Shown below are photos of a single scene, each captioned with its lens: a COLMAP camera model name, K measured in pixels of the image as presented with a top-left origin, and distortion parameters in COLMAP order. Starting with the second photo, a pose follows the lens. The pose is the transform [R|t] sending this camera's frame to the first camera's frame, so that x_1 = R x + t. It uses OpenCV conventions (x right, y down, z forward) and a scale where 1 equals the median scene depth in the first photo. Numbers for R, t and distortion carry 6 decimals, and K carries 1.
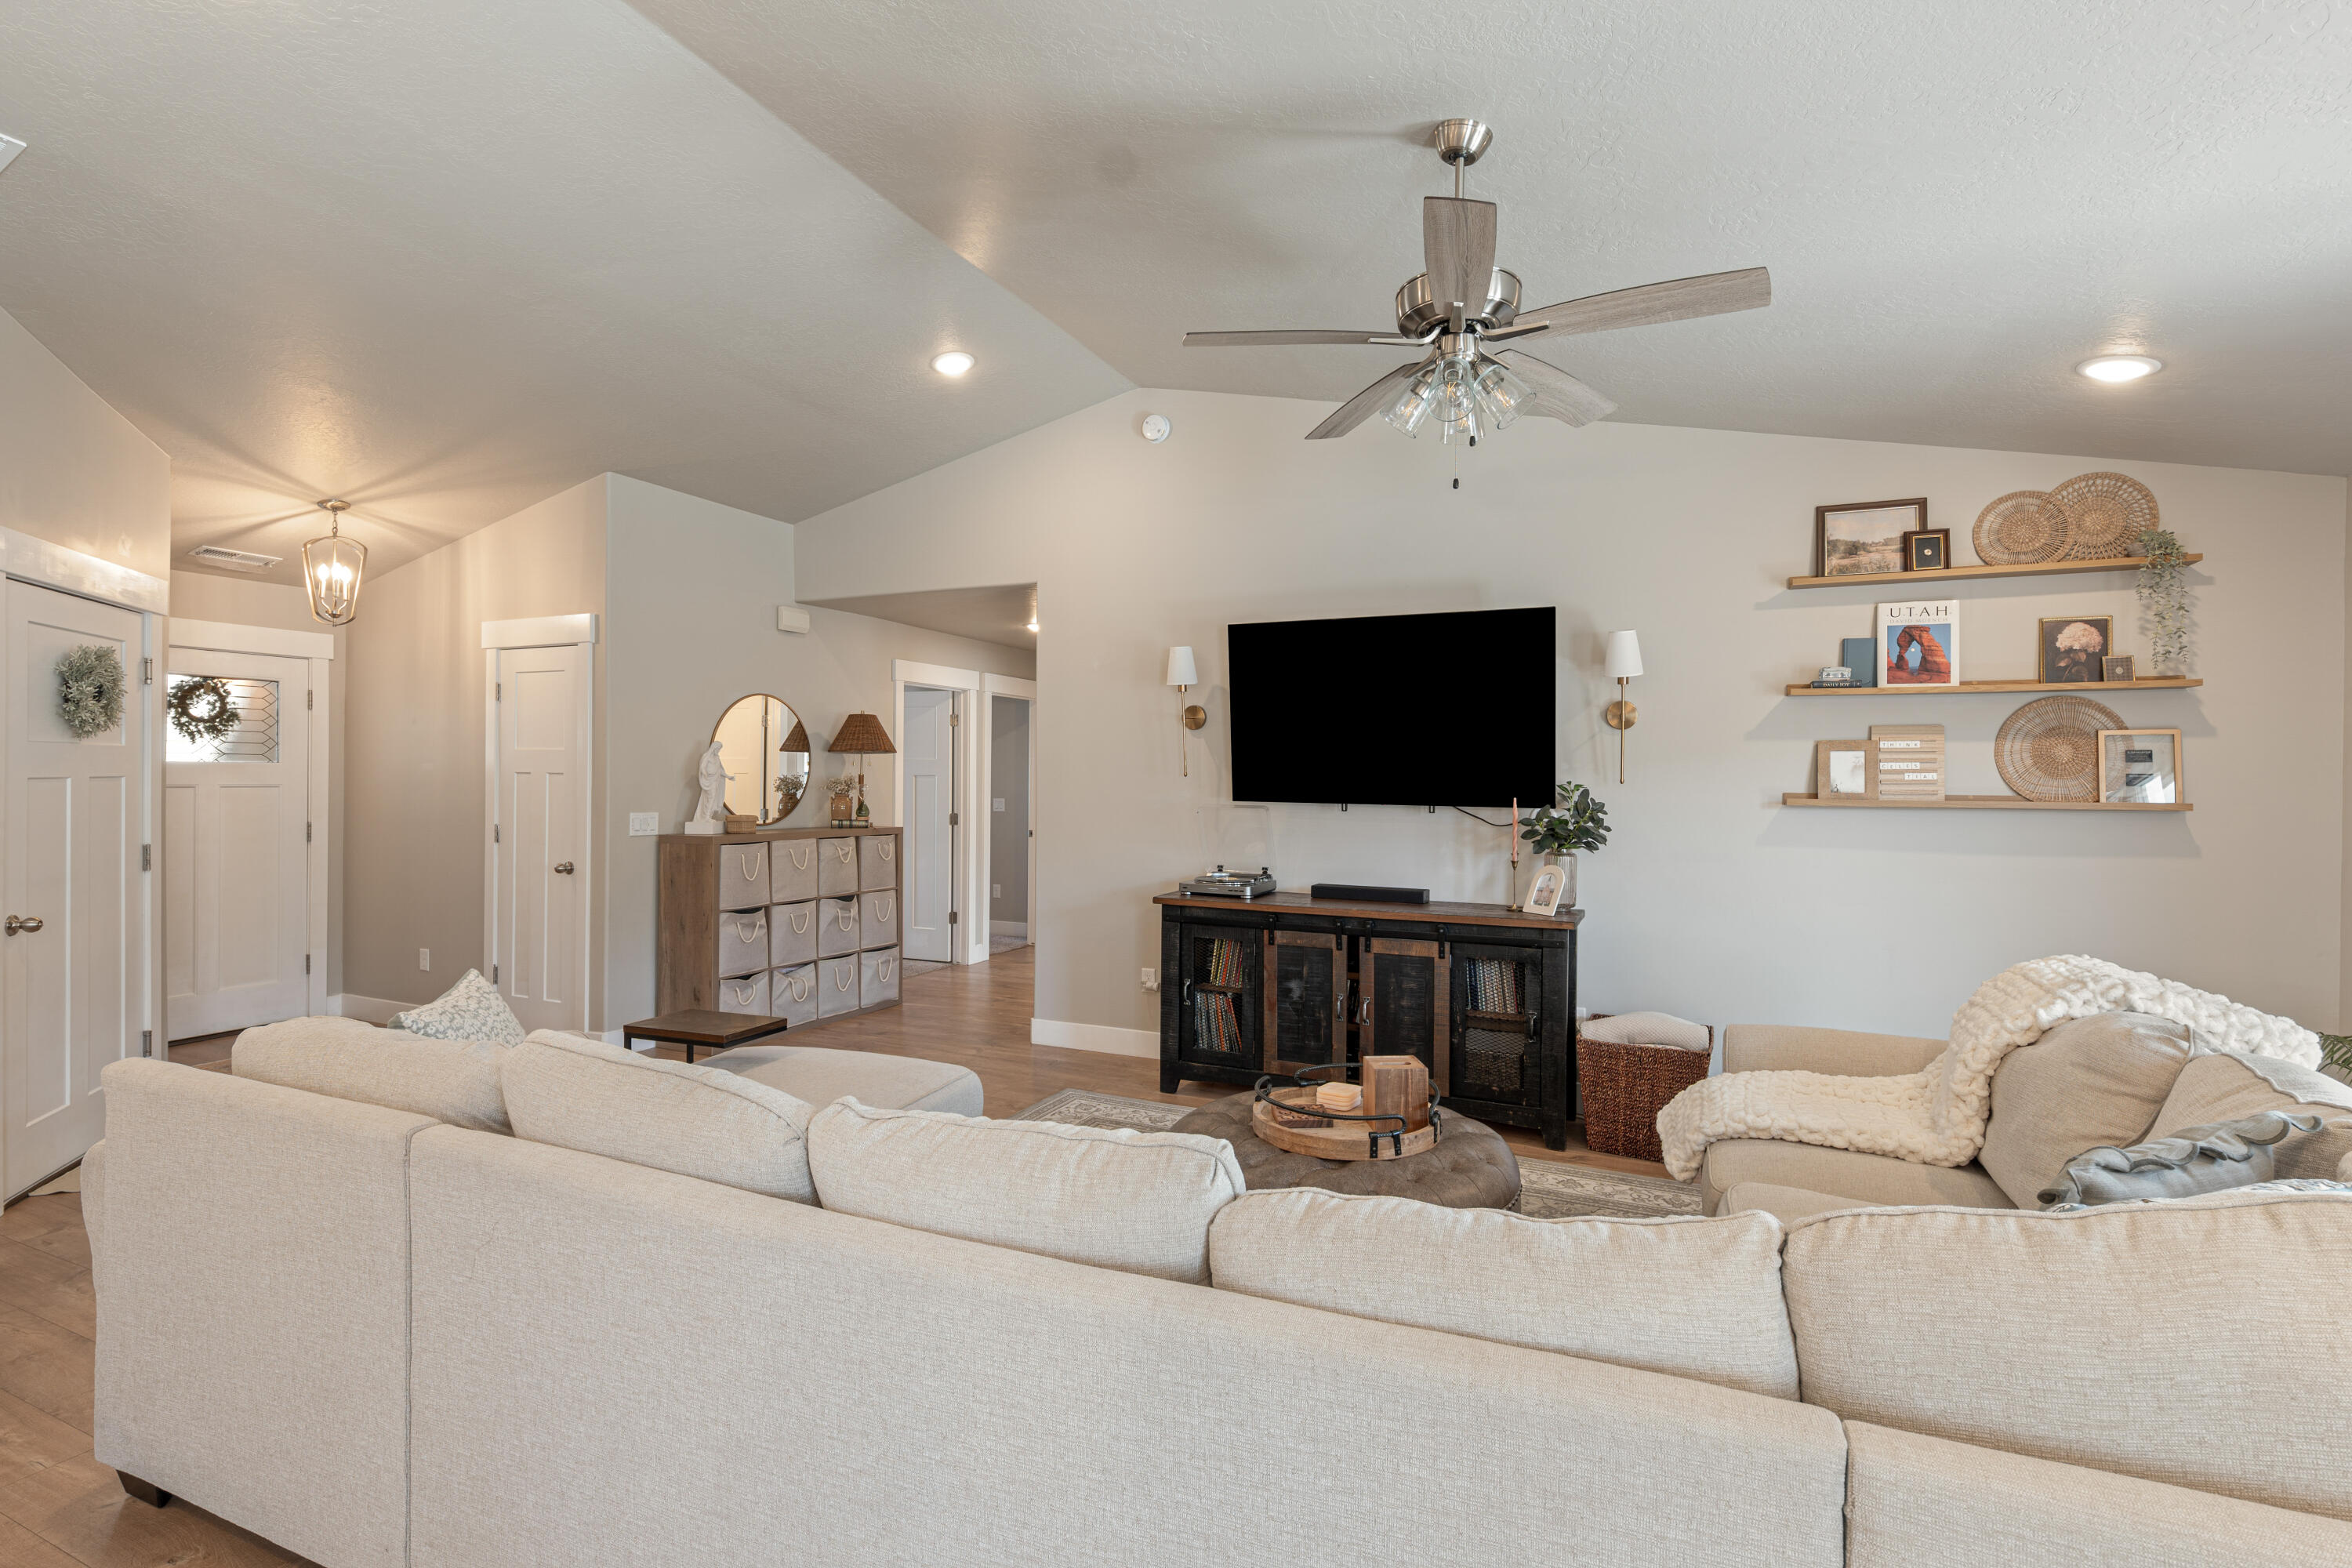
lens RADIAL K [[1069.7, 0, 1146.1], [0, 1069.7, 783.4], [0, 0, 1]] dist [-0.005760, -0.001973]
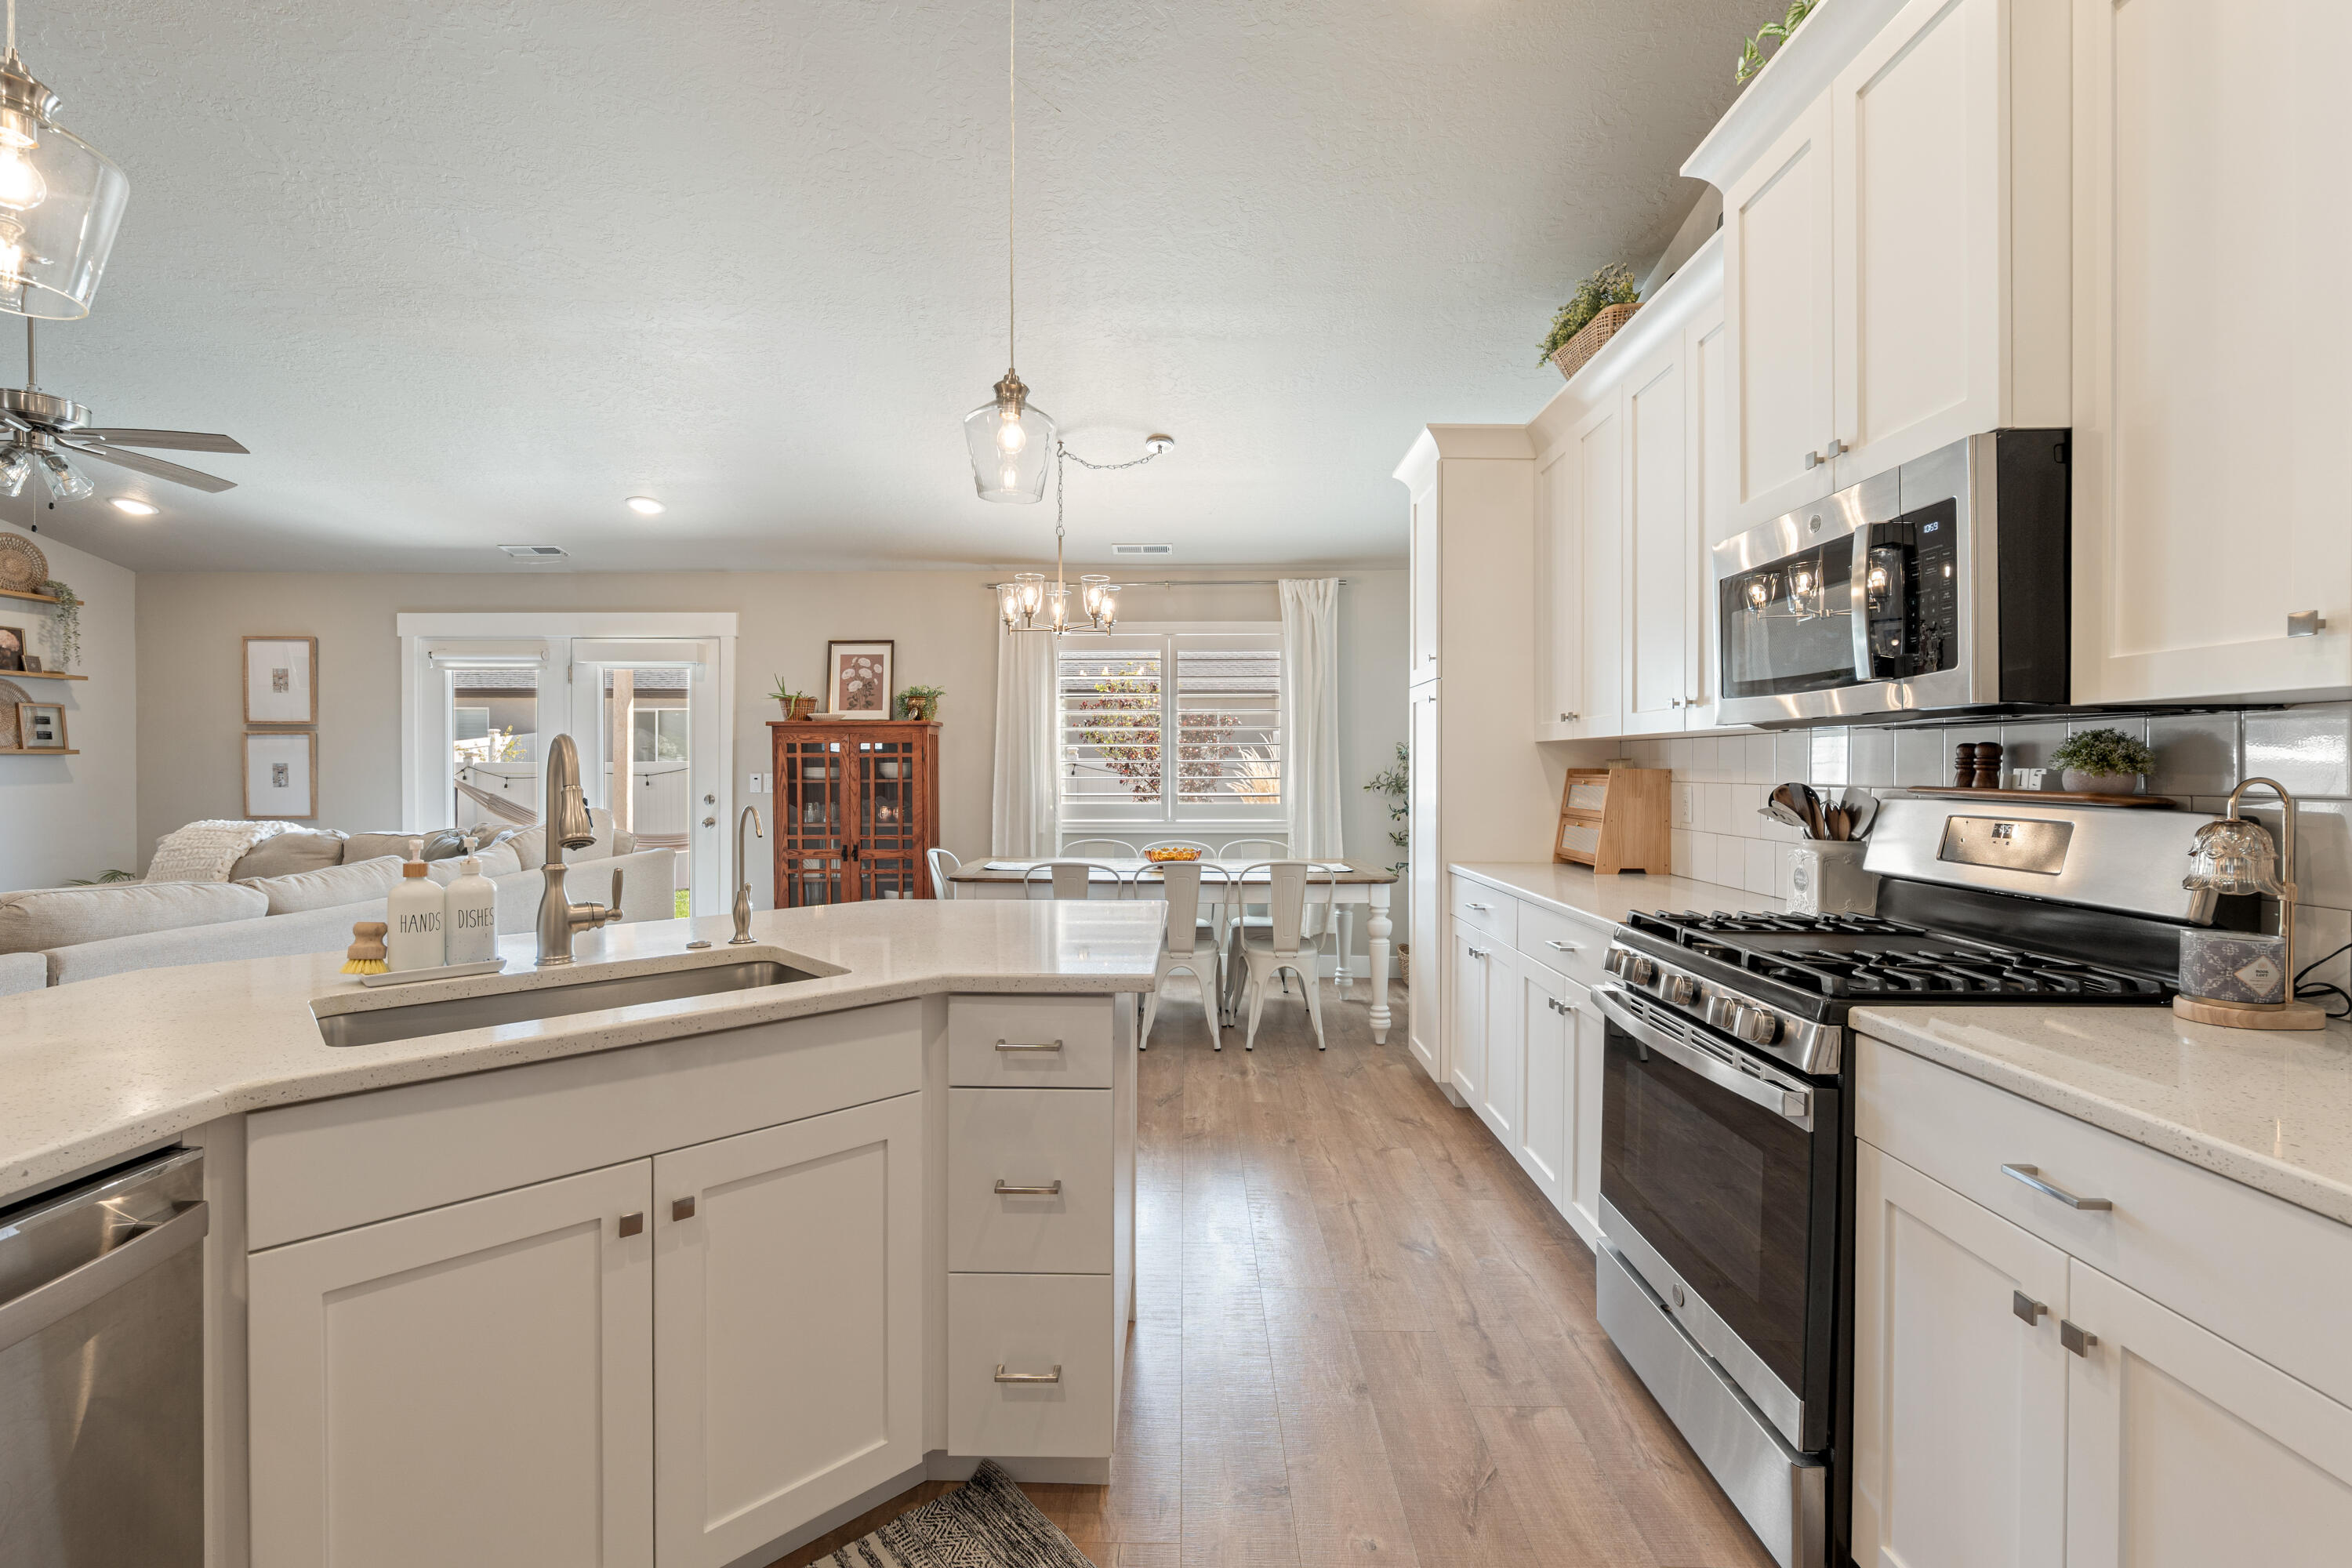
lens RADIAL K [[1014.5, 0, 1170.6], [0, 1014.5, 775.7], [0, 0, 1]] dist [-0.004928, 0.000010]
pose [[-0.419949, -0.019314, 0.907342, -0.967711], [-0.001779, 0.999789, 0.020458, 0.020021], [-0.907546, 0.006977, -0.419895, 0.084539]]
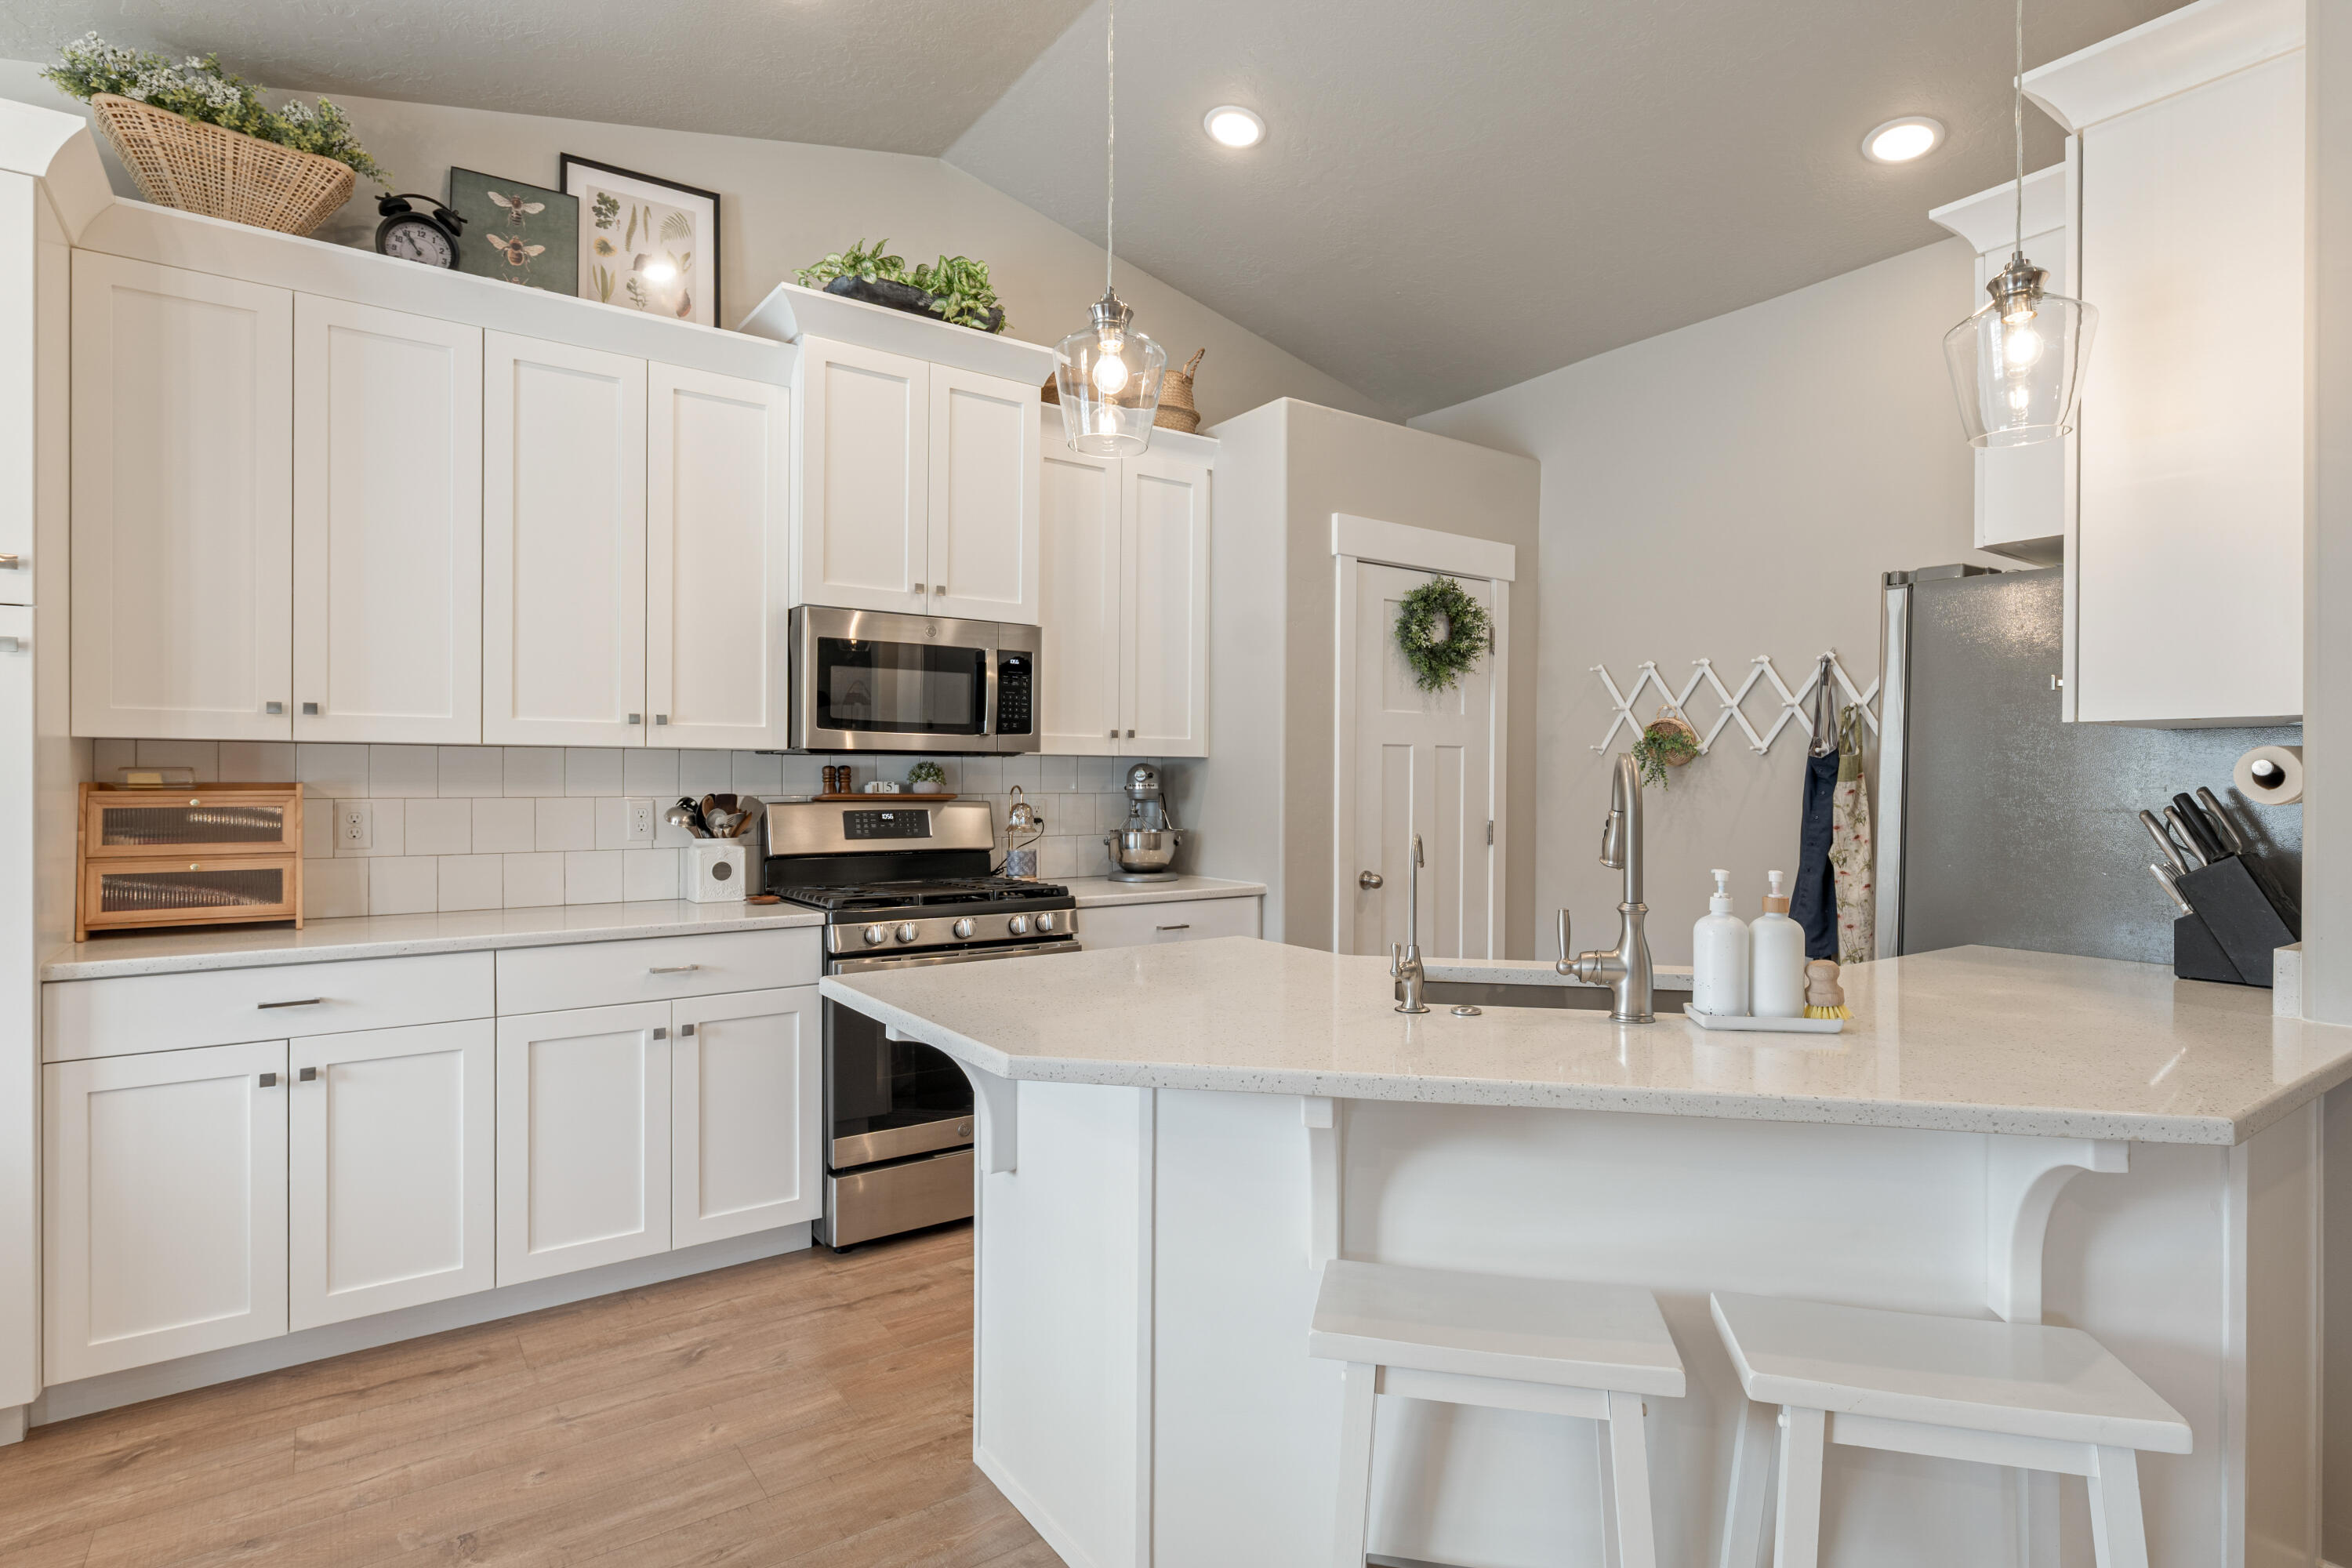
lens RADIAL K [[1200.8, 0, 1172.5], [0, 1200.8, 779.9], [0, 0, 1]] dist [0.006422, -0.000863]
pose [[-0.482852, -0.010790, -0.875635, -0.078310], [-0.013816, 0.999893, -0.004703, 0.025176], [0.875593, 0.009827, -0.482950, 0.196980]]
